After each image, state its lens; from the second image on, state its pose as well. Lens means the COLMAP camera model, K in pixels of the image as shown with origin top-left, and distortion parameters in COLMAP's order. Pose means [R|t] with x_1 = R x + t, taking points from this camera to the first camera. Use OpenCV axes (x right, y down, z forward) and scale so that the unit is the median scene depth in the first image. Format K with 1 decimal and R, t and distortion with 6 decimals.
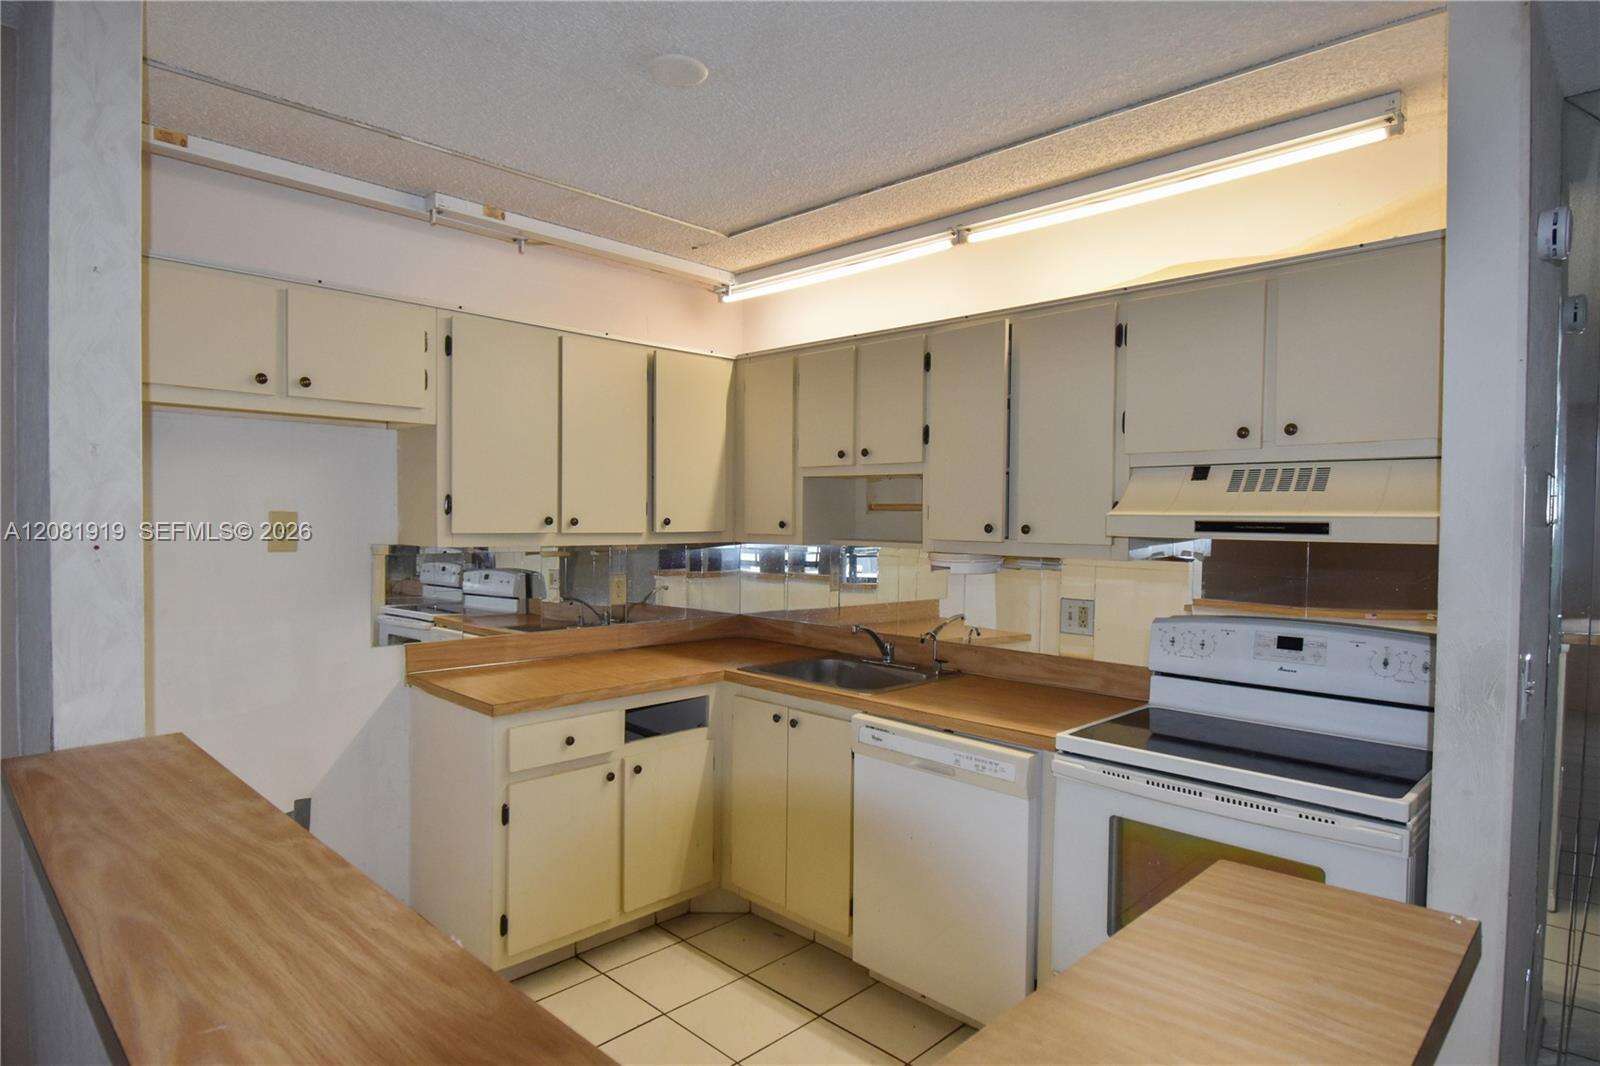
lens RADIAL K [[824.2, 0, 773.1], [0, 824.2, 533.2], [0, 0, 1]] dist [0.010330, -0.024111]
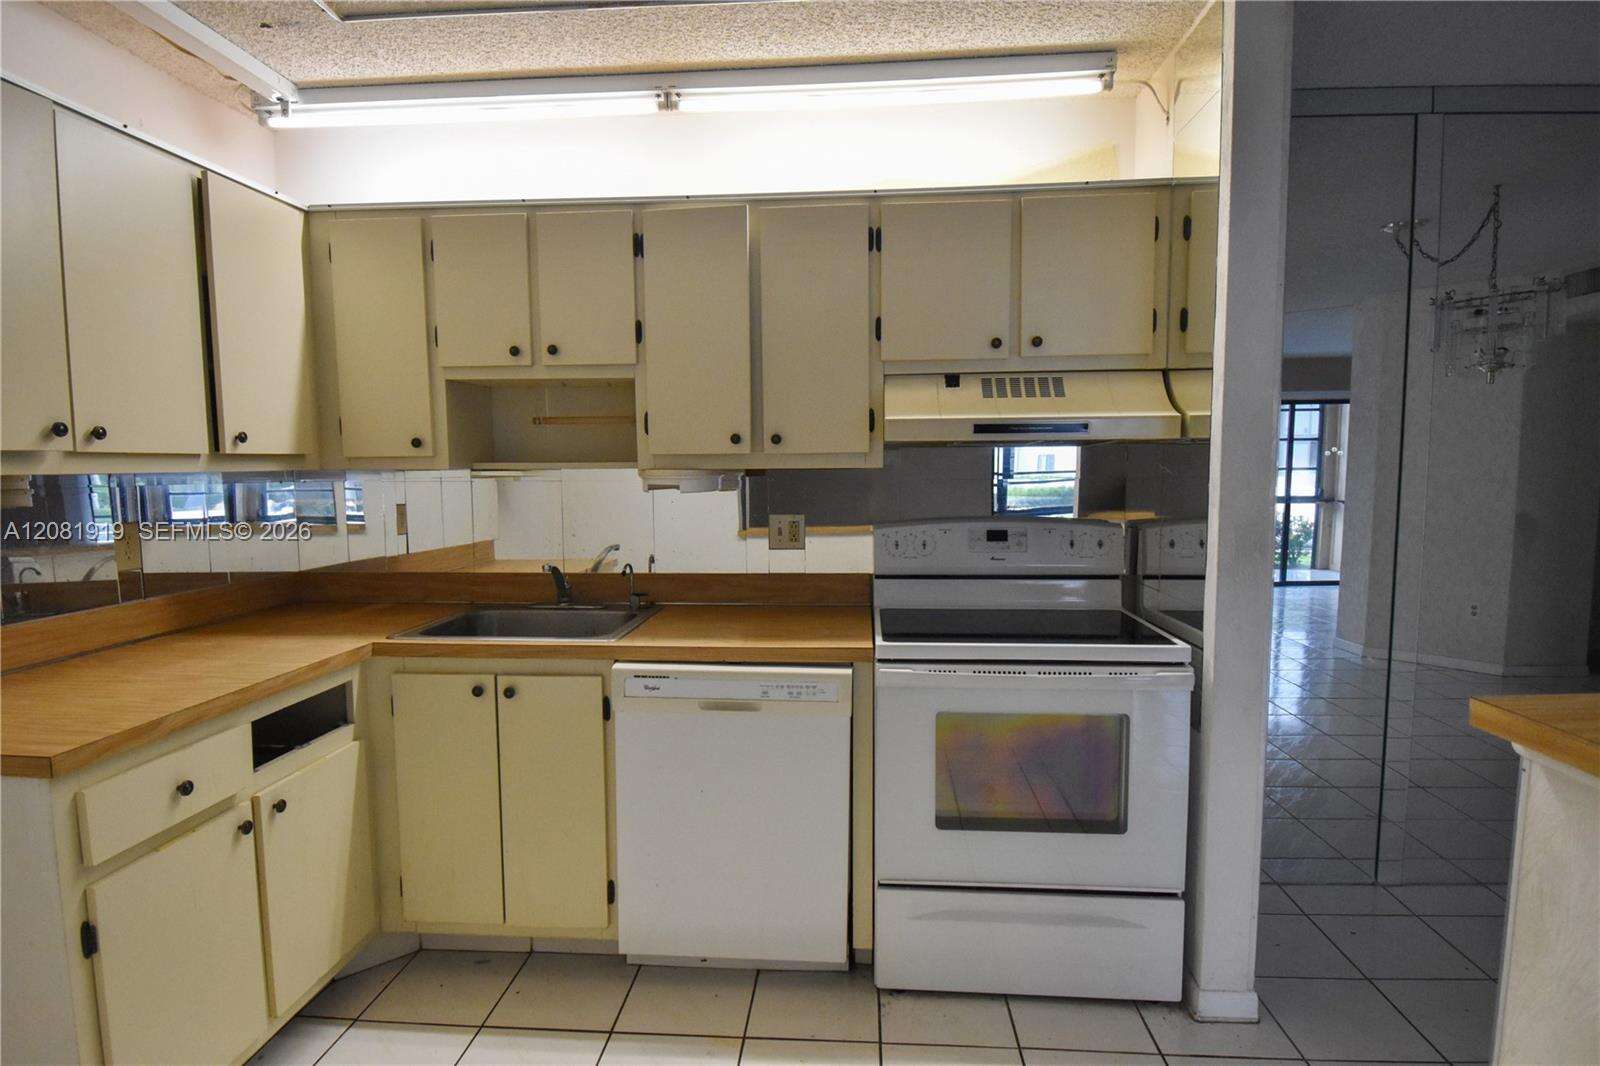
lens RADIAL K [[824.2, 0, 773.1], [0, 824.2, 533.2], [0, 0, 1]] dist [0.010330, -0.024111]
pose [[0.772534, -0.068154, 0.631305, -0.261782], [0.025735, 0.996767, 0.076116, 0.027319], [-0.634451, -0.042556, 0.771791, 0.246009]]
